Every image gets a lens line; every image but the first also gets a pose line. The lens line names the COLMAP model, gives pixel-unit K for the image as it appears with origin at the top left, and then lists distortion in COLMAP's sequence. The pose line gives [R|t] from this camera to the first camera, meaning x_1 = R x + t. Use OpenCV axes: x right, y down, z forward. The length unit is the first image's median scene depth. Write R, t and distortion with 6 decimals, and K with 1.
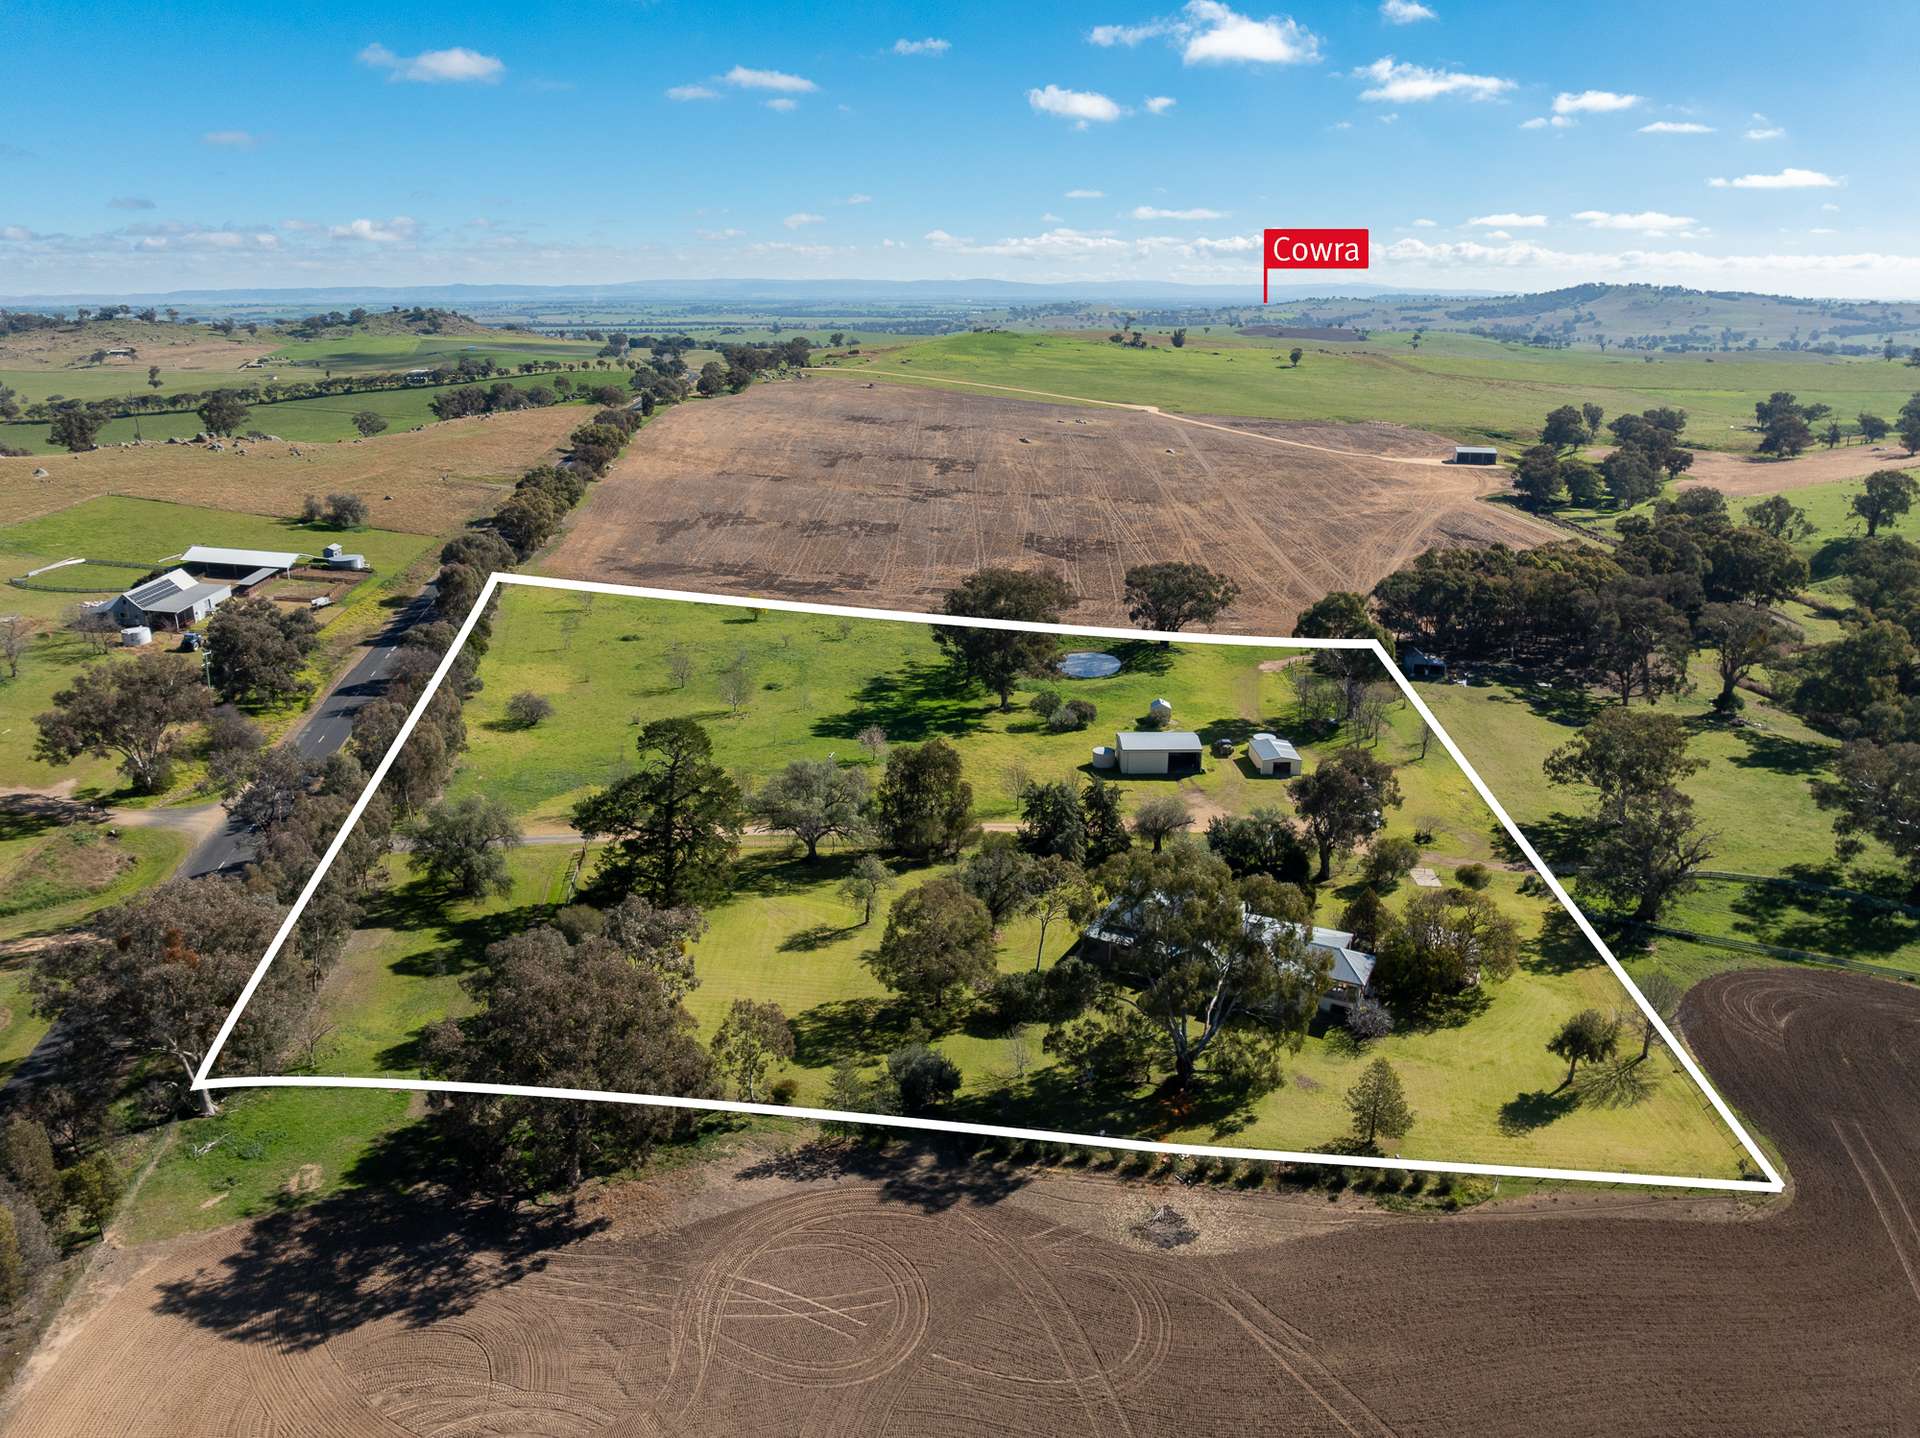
lens RADIAL K [[1341.3, 0, 960.5], [0, 1341.3, 717.9], [0, 0, 1]] dist [-0.043574, 0.010944]
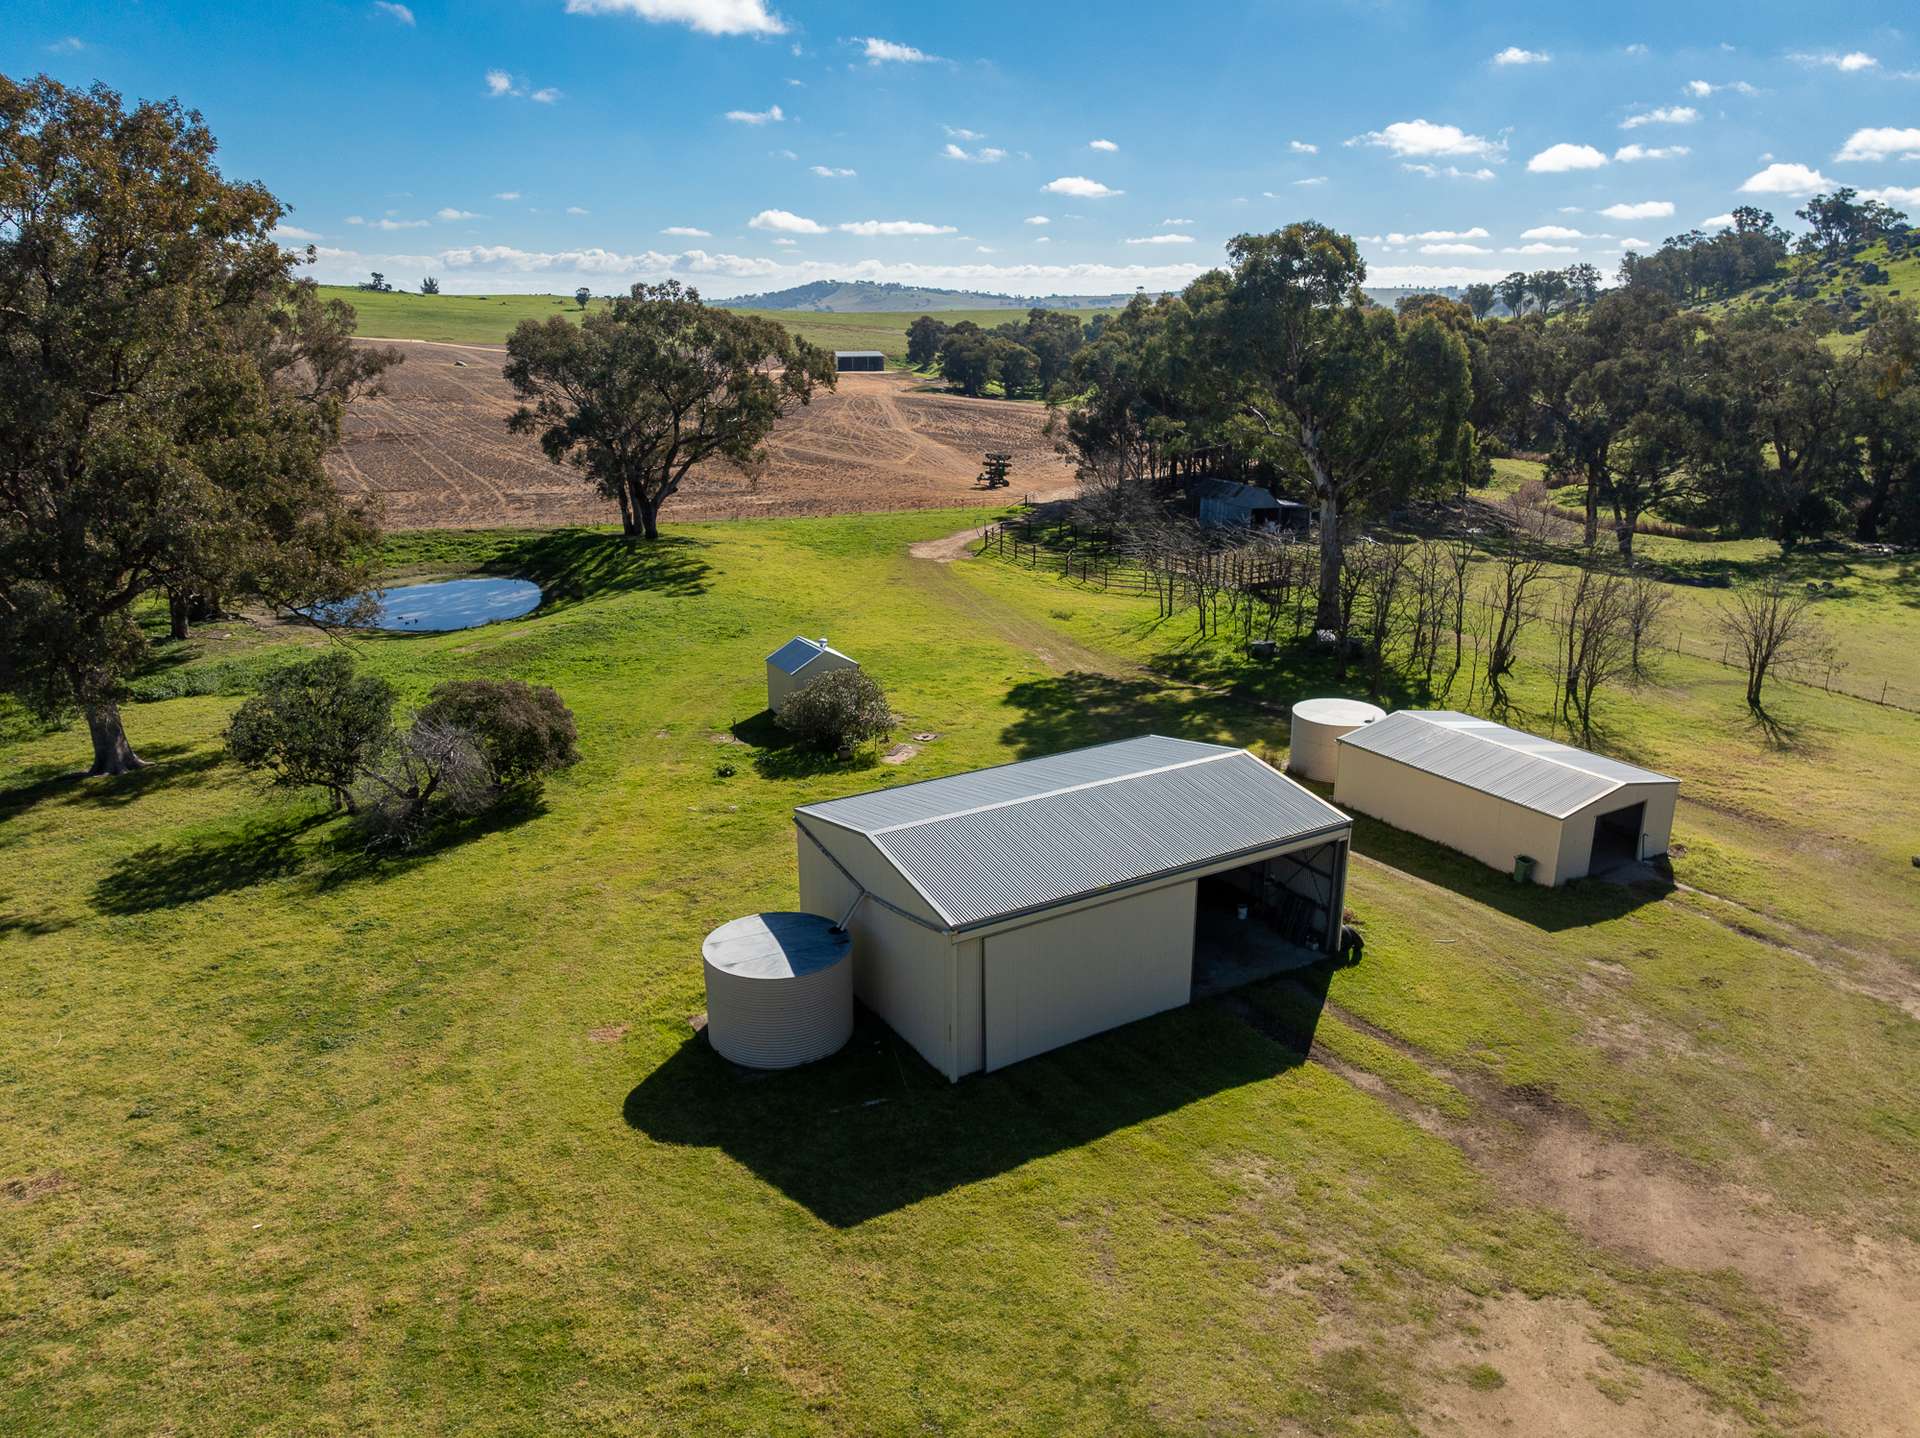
lens RADIAL K [[1341.3, 0, 954.4], [0, 1341.3, 716.7], [0, 0, 1]] dist [-0.043574, 0.010944]
pose [[0.863371, -0.149657, 0.481865, 0.049943], [0.154787, 0.987511, 0.029363, -0.002250], [-0.480241, 0.049235, 0.875754, 0.771848]]
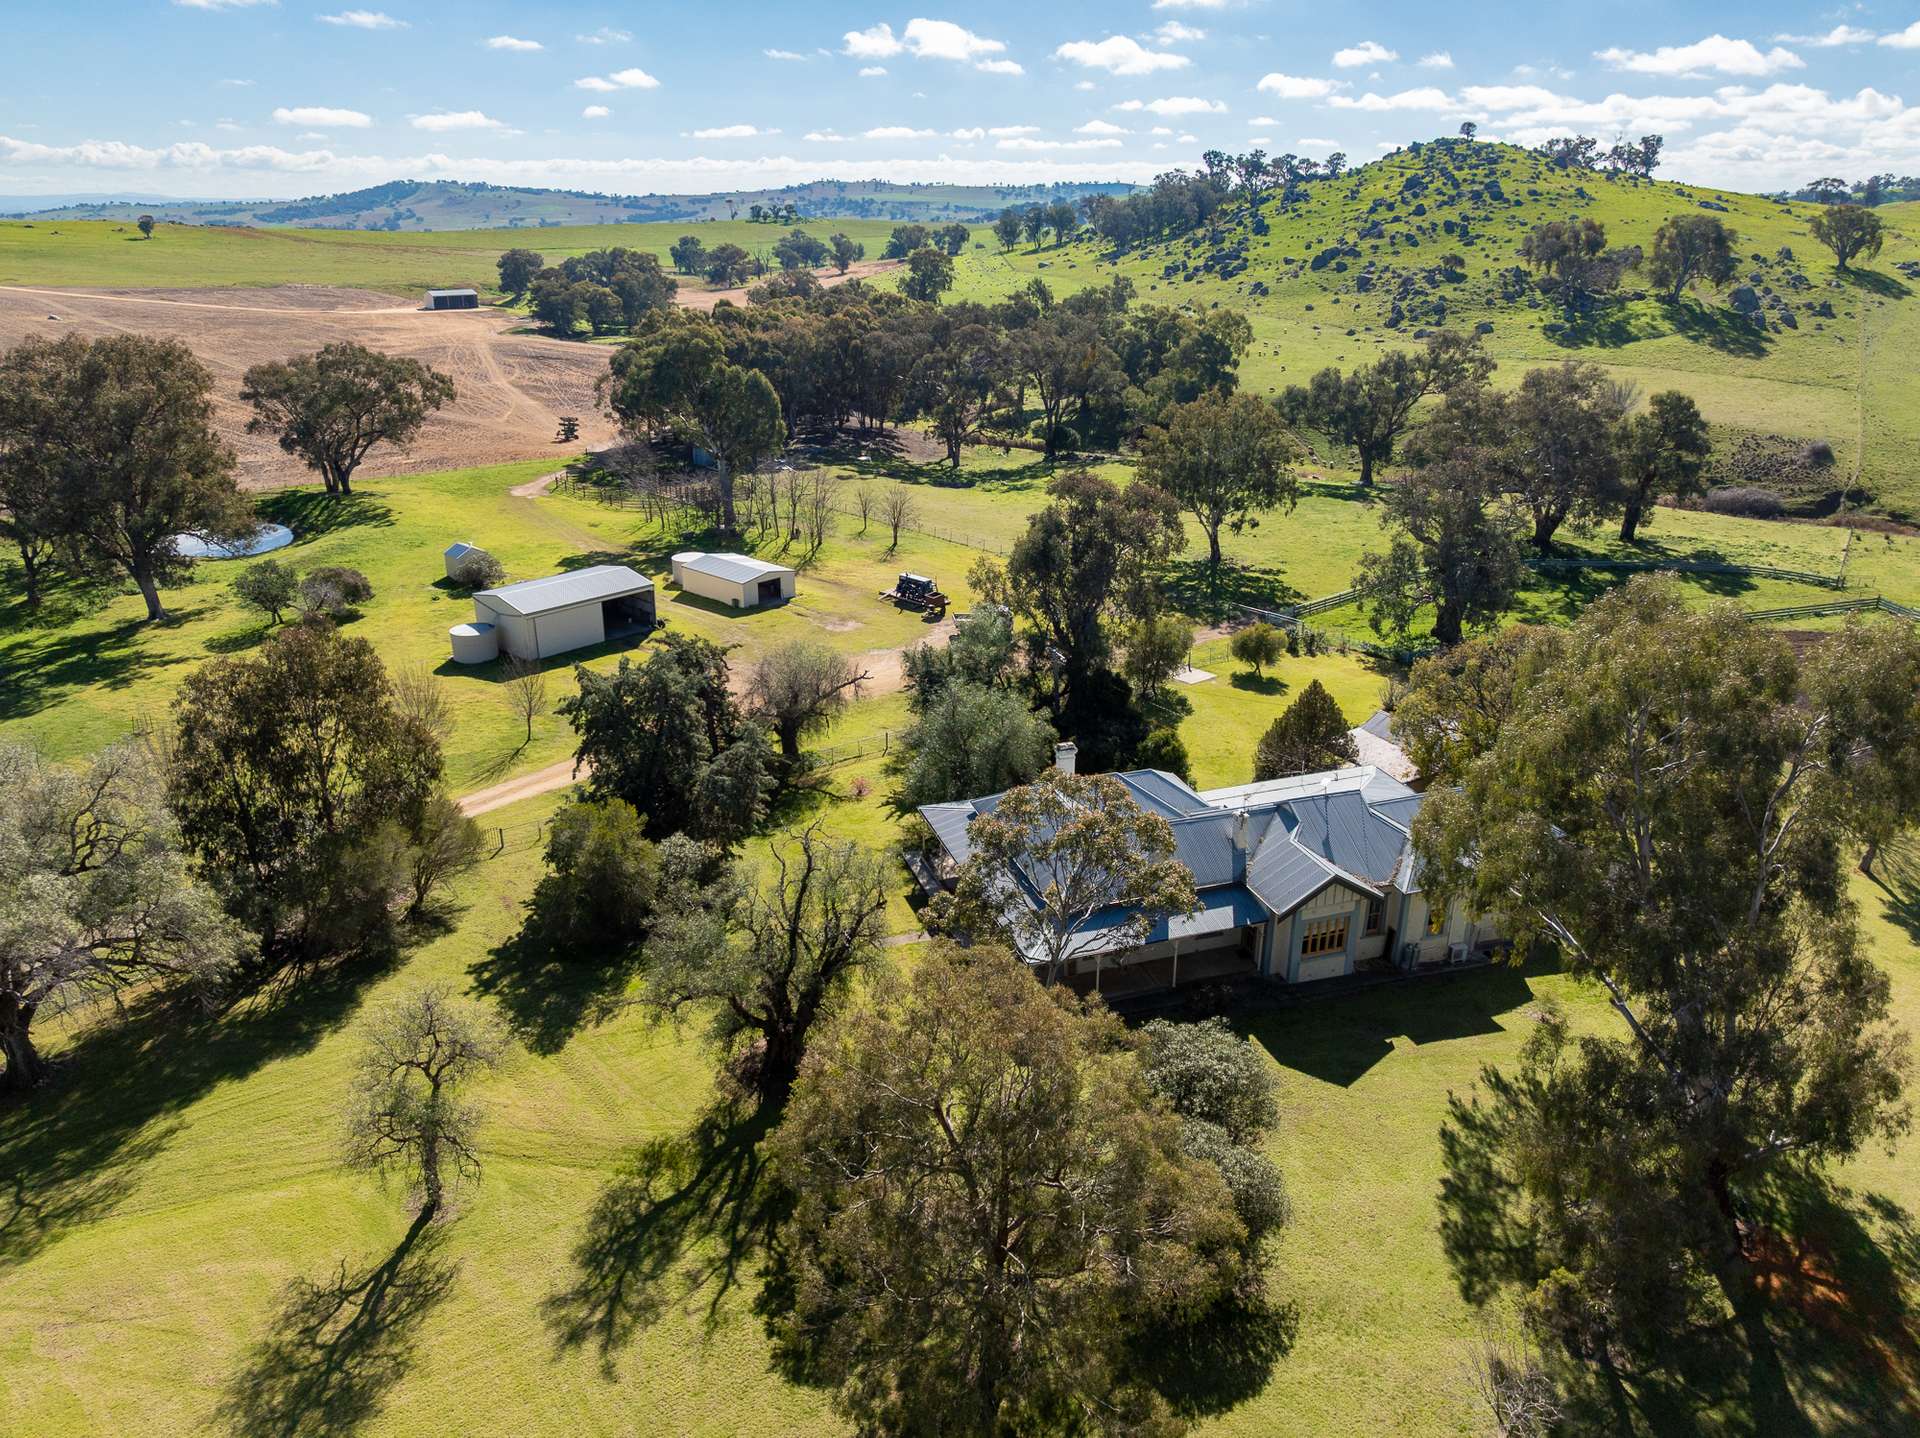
lens RADIAL K [[1341.3, 0, 947.9], [0, 1341.3, 720.9], [0, 0, 1]] dist [-0.043574, 0.010944]
pose [[0.694965, -0.261140, 0.669947, -0.104954], [0.217768, 0.964403, 0.150016, 0.019285], [-0.685274, 0.041637, 0.727094, 0.457878]]
